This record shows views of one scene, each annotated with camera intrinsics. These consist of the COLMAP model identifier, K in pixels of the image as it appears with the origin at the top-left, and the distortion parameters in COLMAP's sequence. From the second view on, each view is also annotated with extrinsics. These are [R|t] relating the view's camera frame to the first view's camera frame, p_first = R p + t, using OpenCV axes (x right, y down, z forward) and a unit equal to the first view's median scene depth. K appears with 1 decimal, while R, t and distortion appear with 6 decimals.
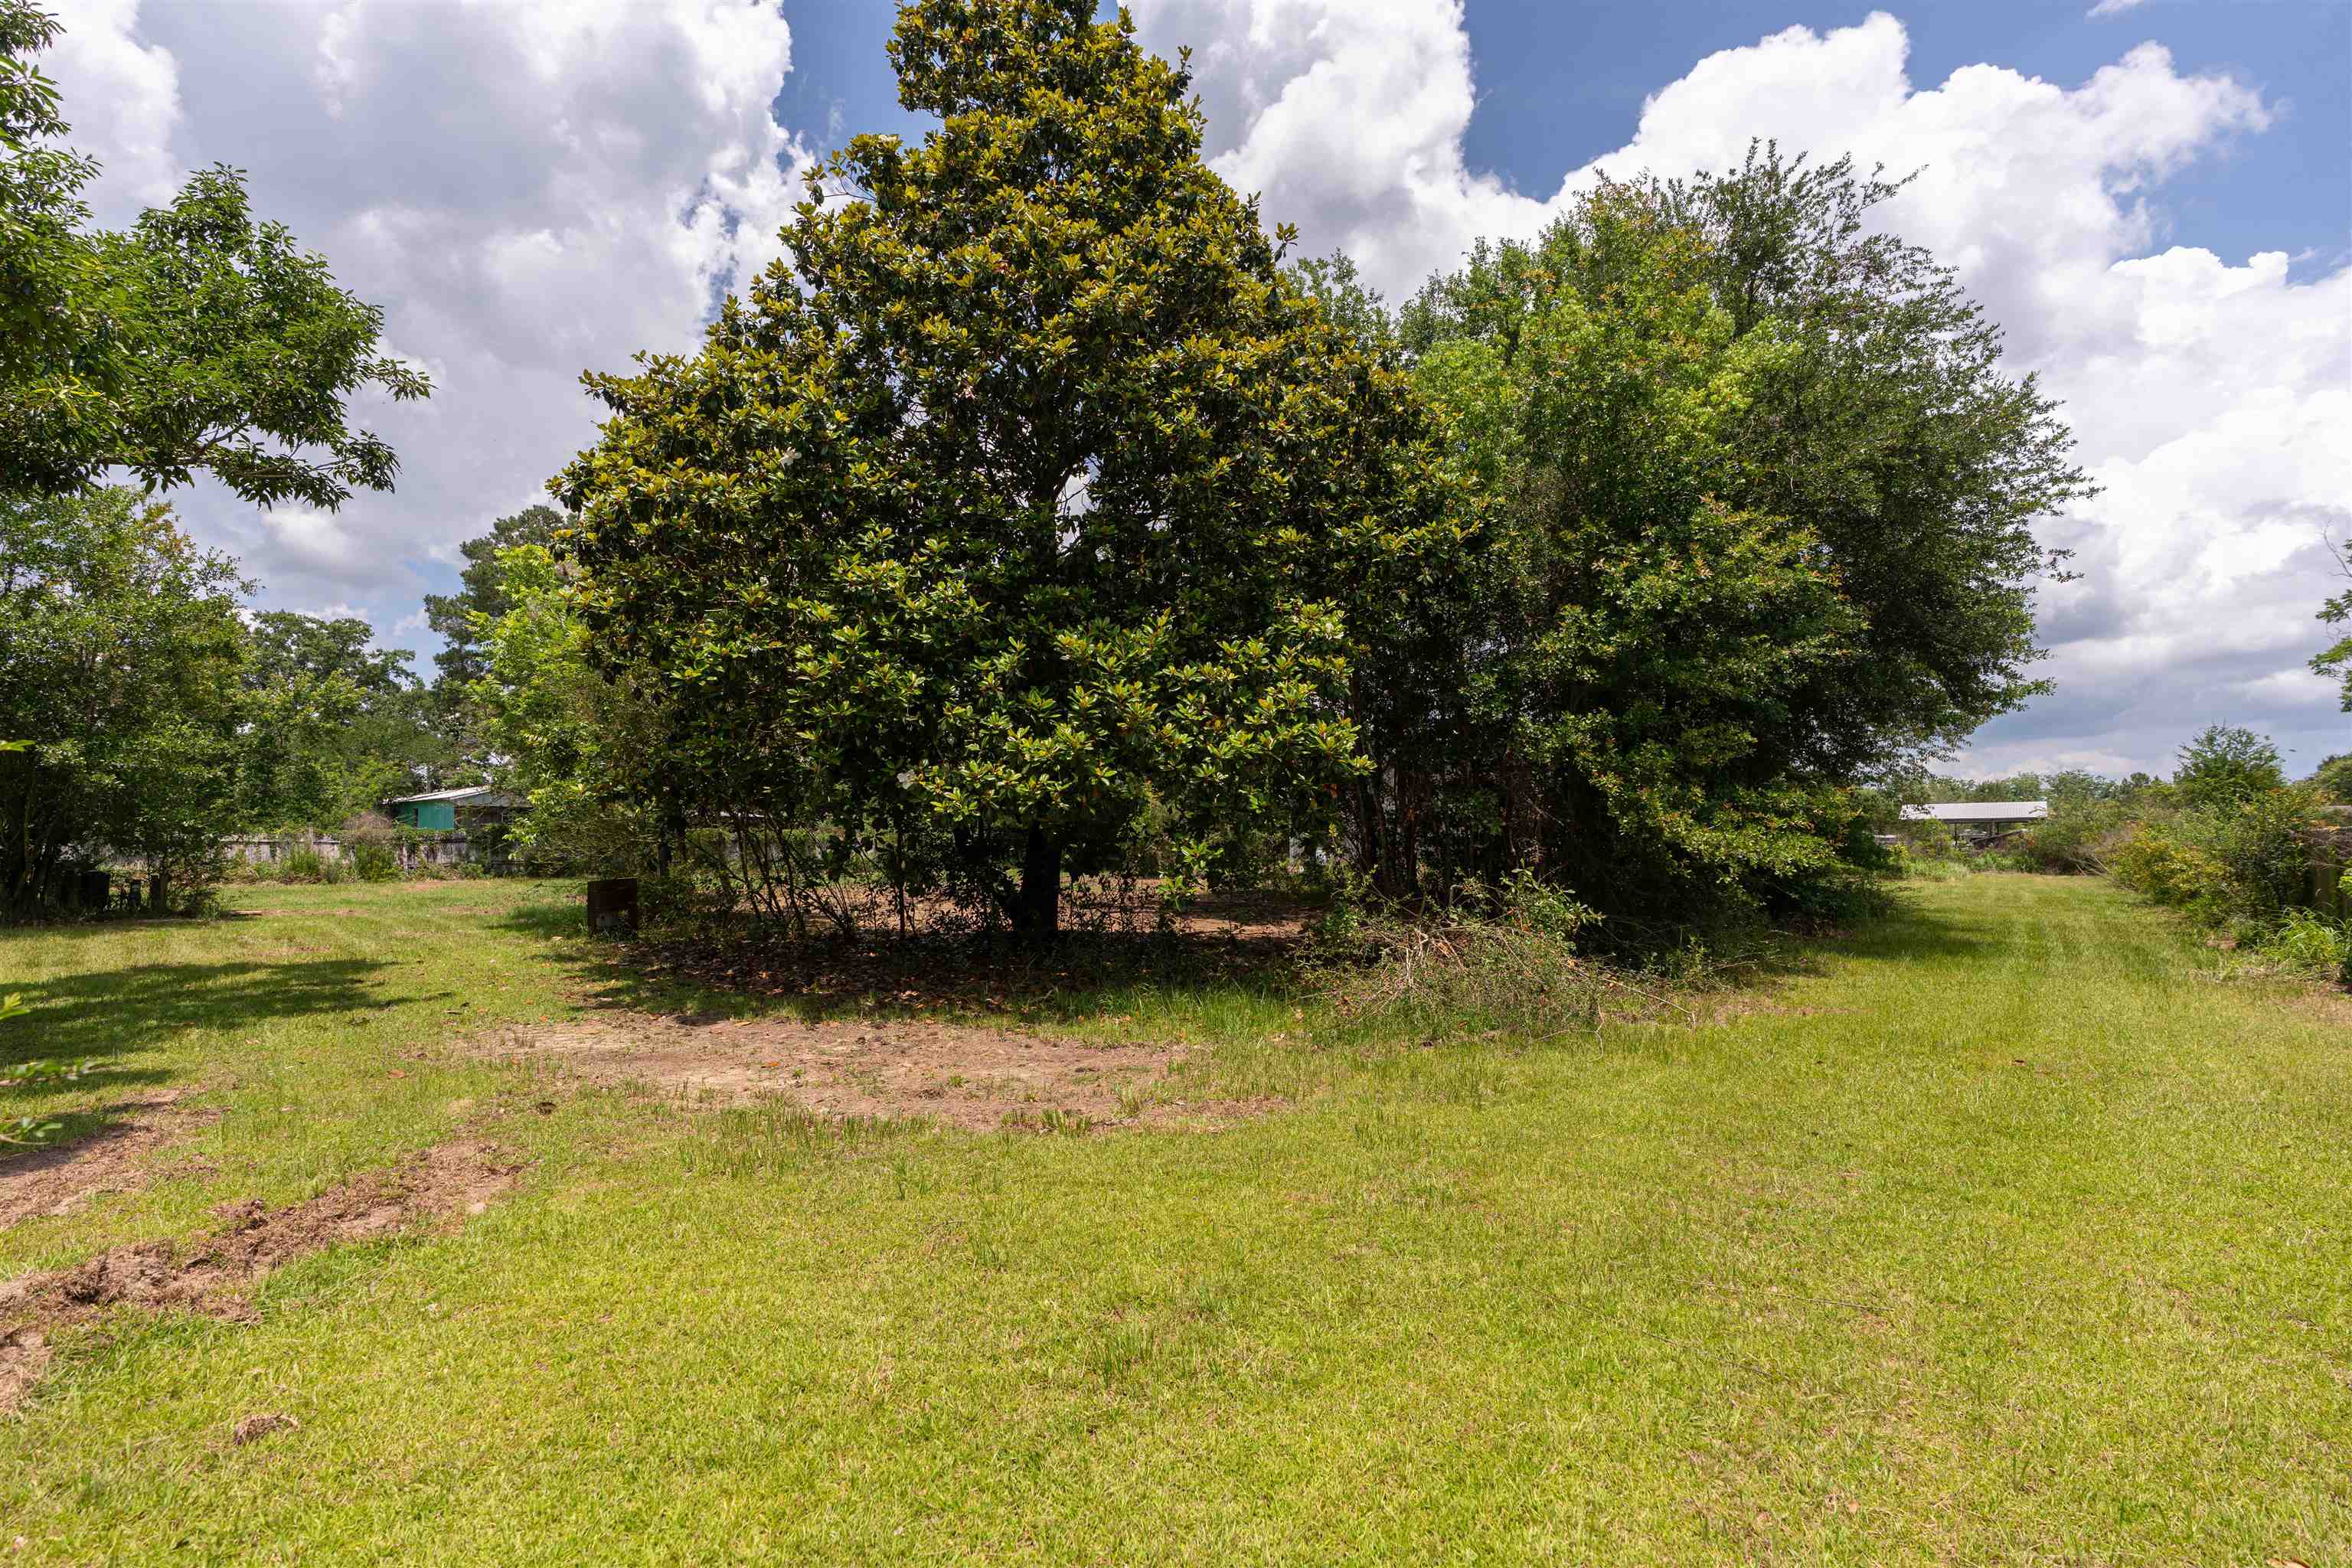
lens RADIAL K [[1064.3, 0, 1178.0], [0, 1064.3, 777.7], [0, 0, 1]] dist [-0.001510, 0.000649]
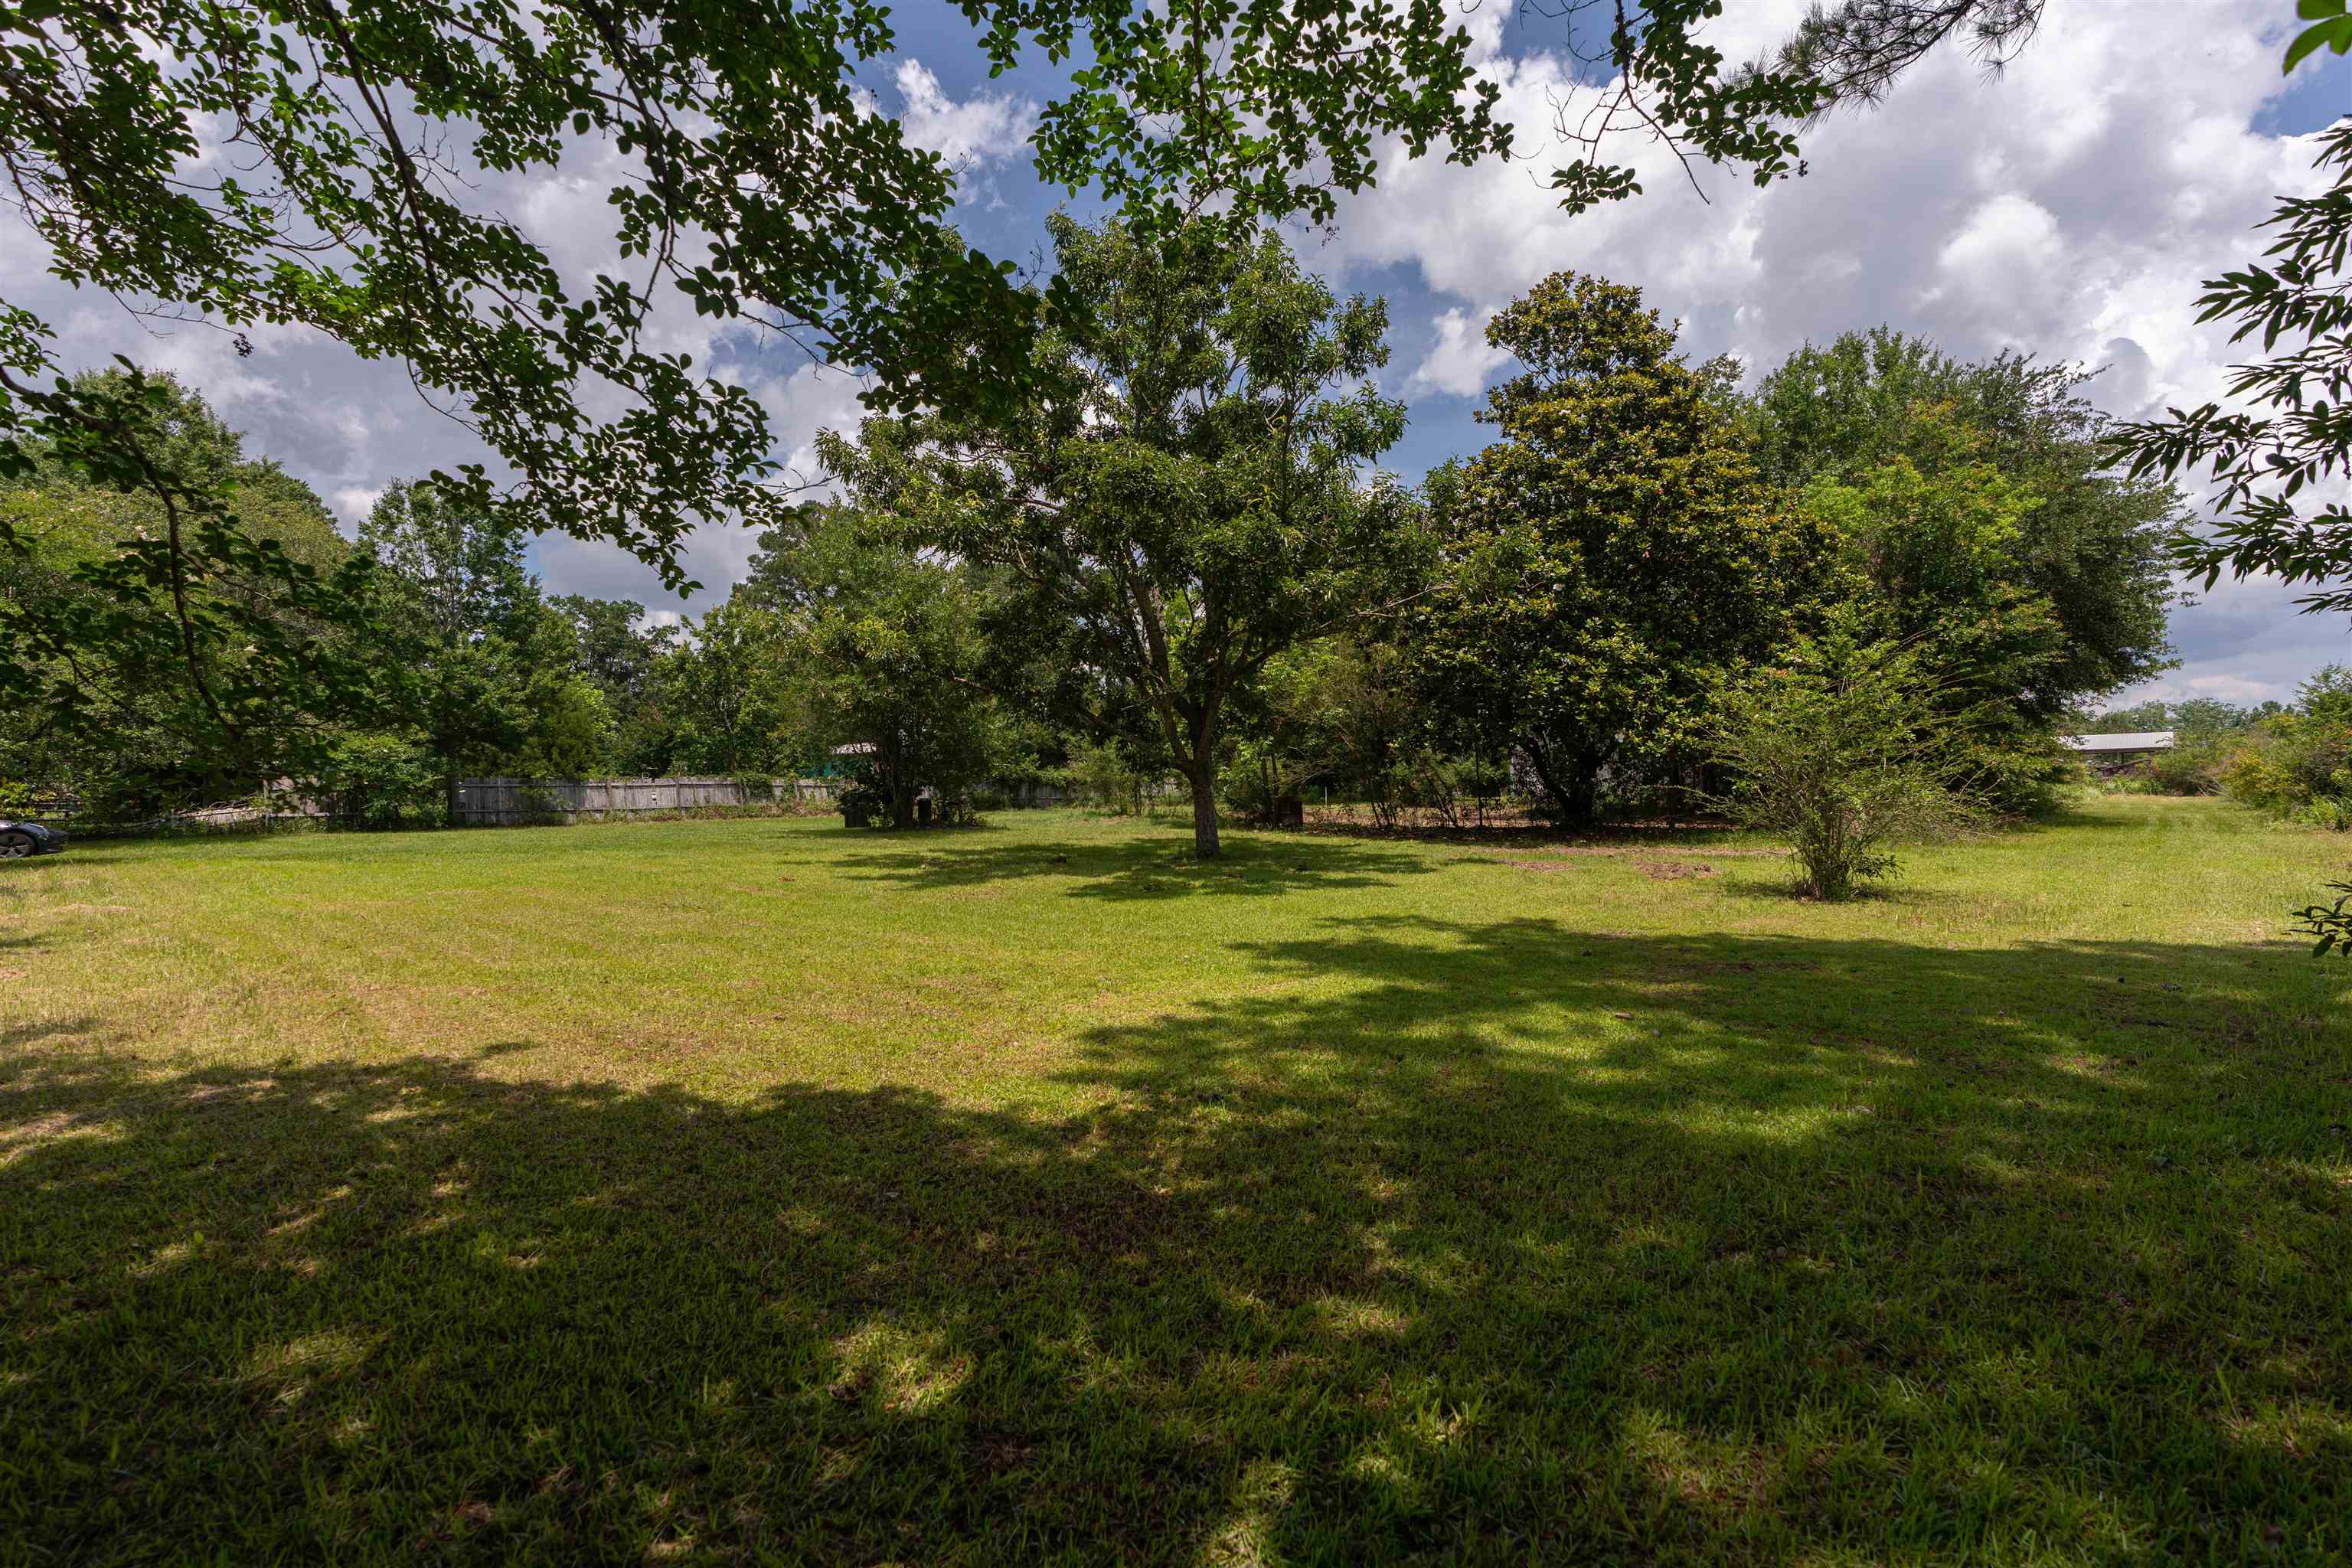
lens RADIAL K [[1064.3, 0, 1178.0], [0, 1064.3, 777.7], [0, 0, 1]] dist [-0.001510, 0.000649]
pose [[0.997661, -0.014531, -0.066791, -0.191385], [0.017985, 0.998516, 0.051406, -0.008267], [0.065945, -0.052487, 0.996442, -0.232448]]
